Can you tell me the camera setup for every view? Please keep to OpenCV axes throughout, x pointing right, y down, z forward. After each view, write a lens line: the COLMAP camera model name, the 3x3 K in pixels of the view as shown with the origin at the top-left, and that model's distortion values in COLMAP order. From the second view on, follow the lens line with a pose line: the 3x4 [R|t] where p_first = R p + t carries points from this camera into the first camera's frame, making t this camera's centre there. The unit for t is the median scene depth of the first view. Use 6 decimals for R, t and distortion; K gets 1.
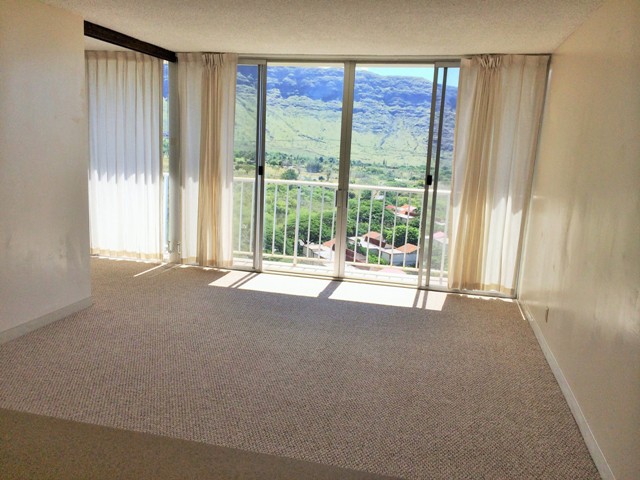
lens RADIAL K [[545.1, 0, 322.3], [0, 545.1, 241.6], [0, 0, 1]] dist [0.063065, -0.087893]
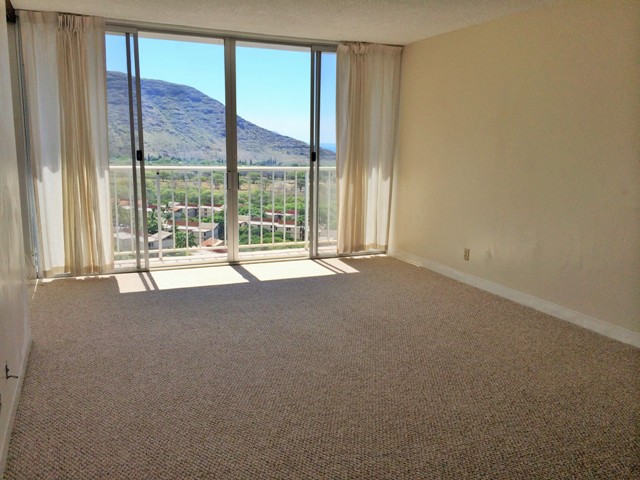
lens RADIAL K [[545.1, 0, 322.4], [0, 545.1, 240.7], [0, 0, 1]] dist [0.063065, -0.087893]
pose [[0.800477, -0.139640, 0.582870, -0.417933], [0.123757, 0.990033, 0.067225, -0.018126], [-0.586448, 0.018322, 0.809779, 0.119283]]
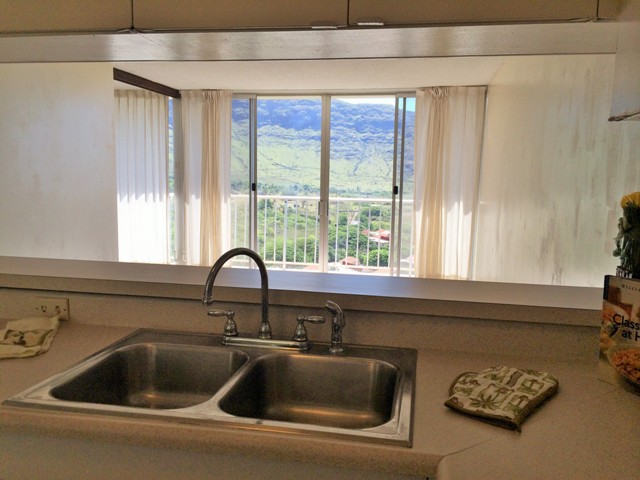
lens RADIAL K [[545.1, 0, 322.6], [0, 545.1, 244.9], [0, 0, 1]] dist [0.063065, -0.087893]
pose [[0.998455, -0.034237, 0.043767, -0.020580], [0.036115, 0.998428, -0.042861, 0.051111], [-0.042230, 0.044376, 0.998122, -0.180104]]
